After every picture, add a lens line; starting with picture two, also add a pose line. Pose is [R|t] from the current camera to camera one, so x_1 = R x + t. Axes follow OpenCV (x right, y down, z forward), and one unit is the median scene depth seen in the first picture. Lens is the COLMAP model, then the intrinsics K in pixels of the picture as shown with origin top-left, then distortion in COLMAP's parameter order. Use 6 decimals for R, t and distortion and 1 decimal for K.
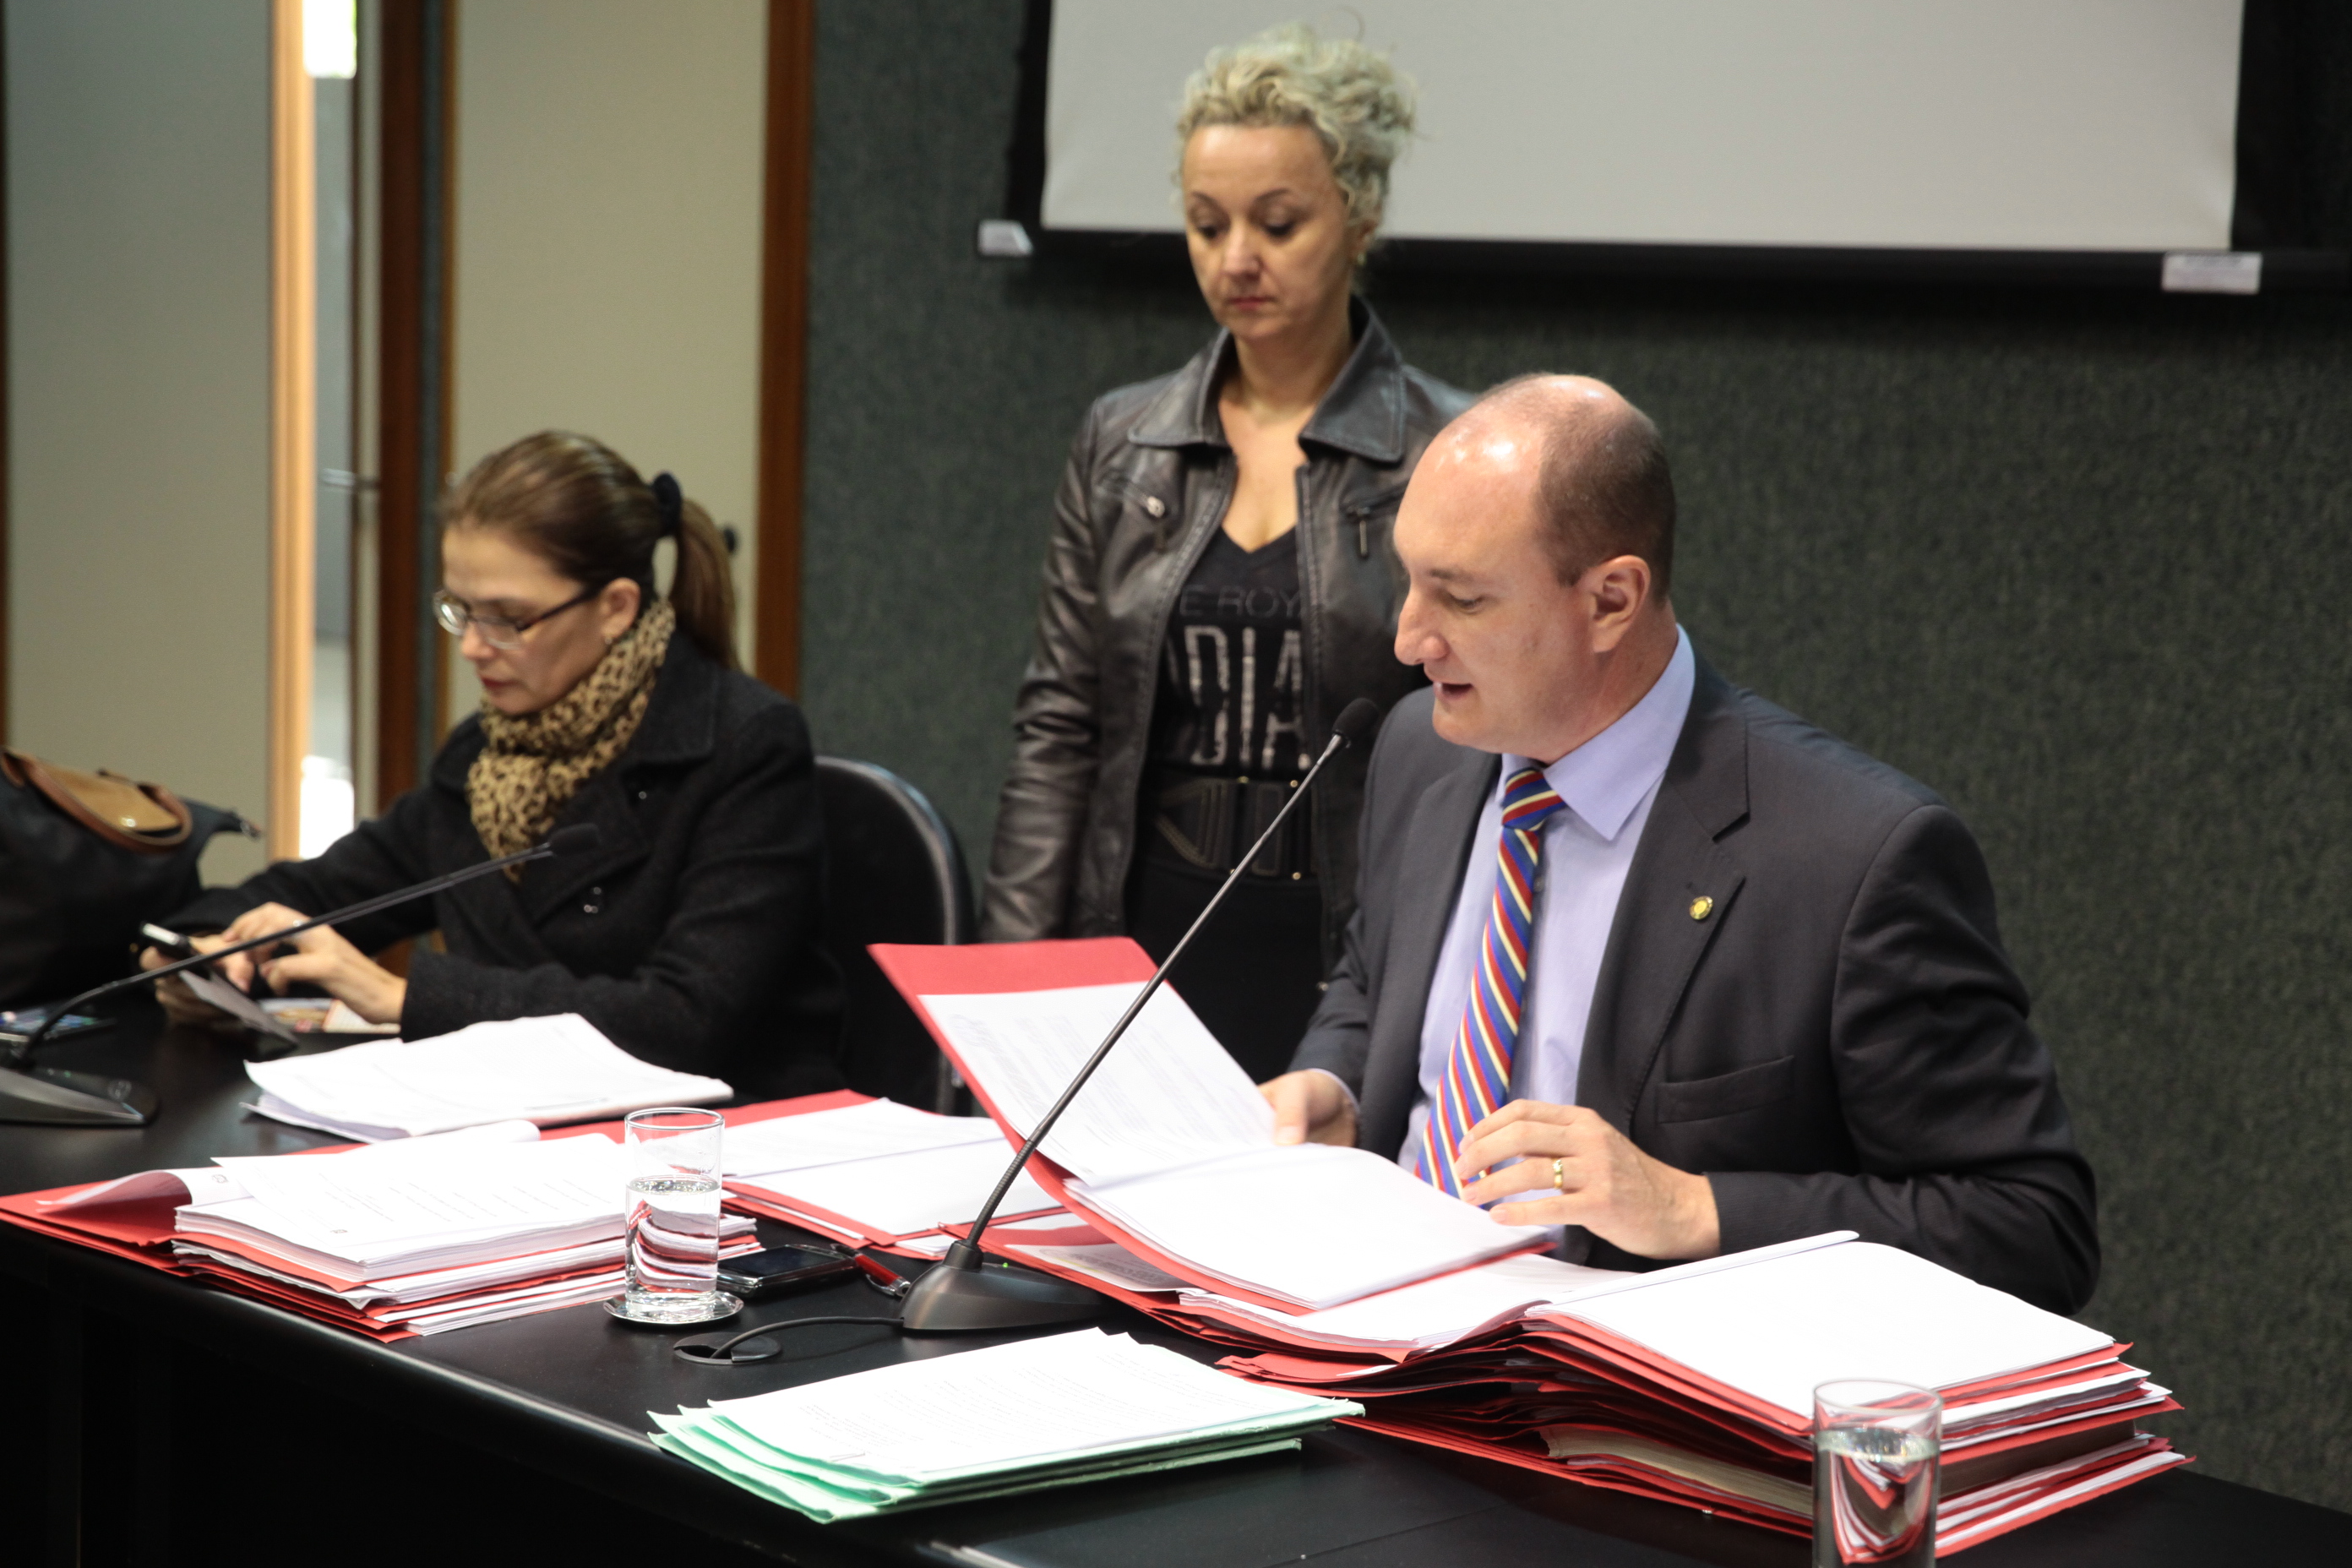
lens RADIAL K [[4454.1, 0, 1161.2], [0, 4454.1, 792.0], [0, 0, 1]] dist [0.279869, 0.000000]
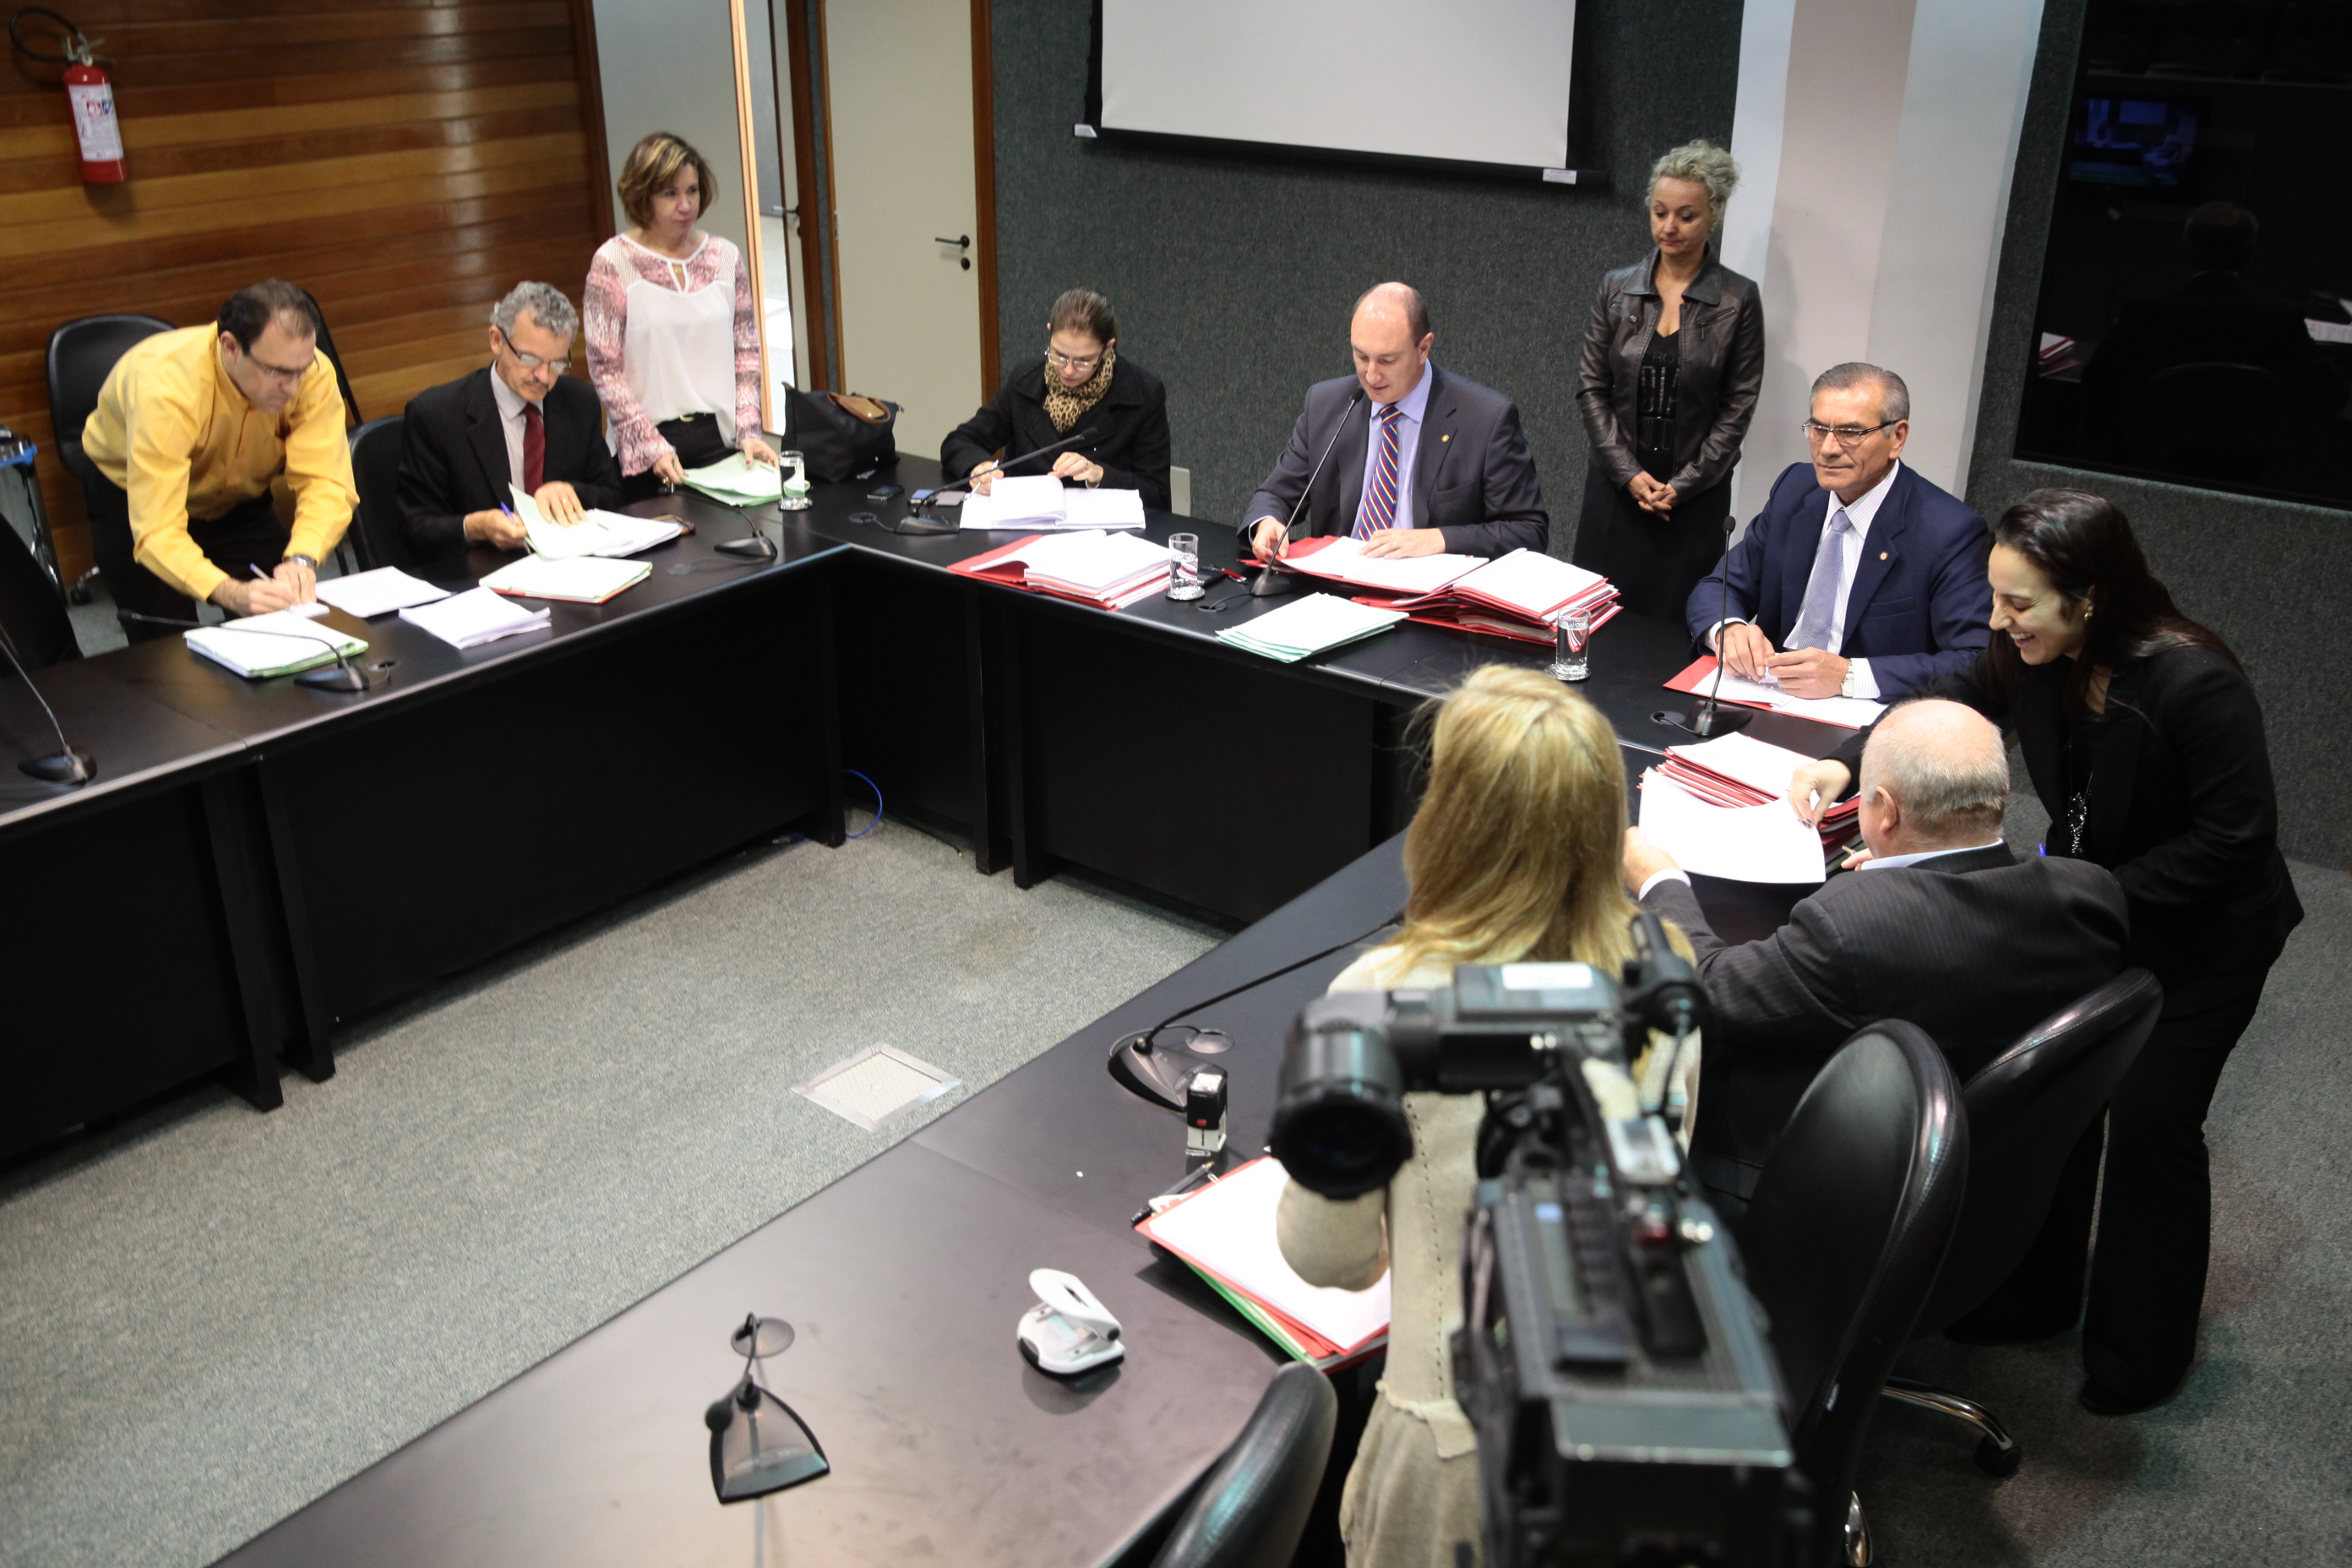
lens RADIAL K [[2147.8, 0, 1161.7], [0, 2147.8, 727.4], [0, 0, 1]] dist [0.005633, 0.010967]
pose [[0.988504, -0.080539, 0.127955, -0.223515], [0.045256, 0.965122, 0.257859, -0.134674], [-0.144260, -0.249104, 0.957672, -0.377602]]
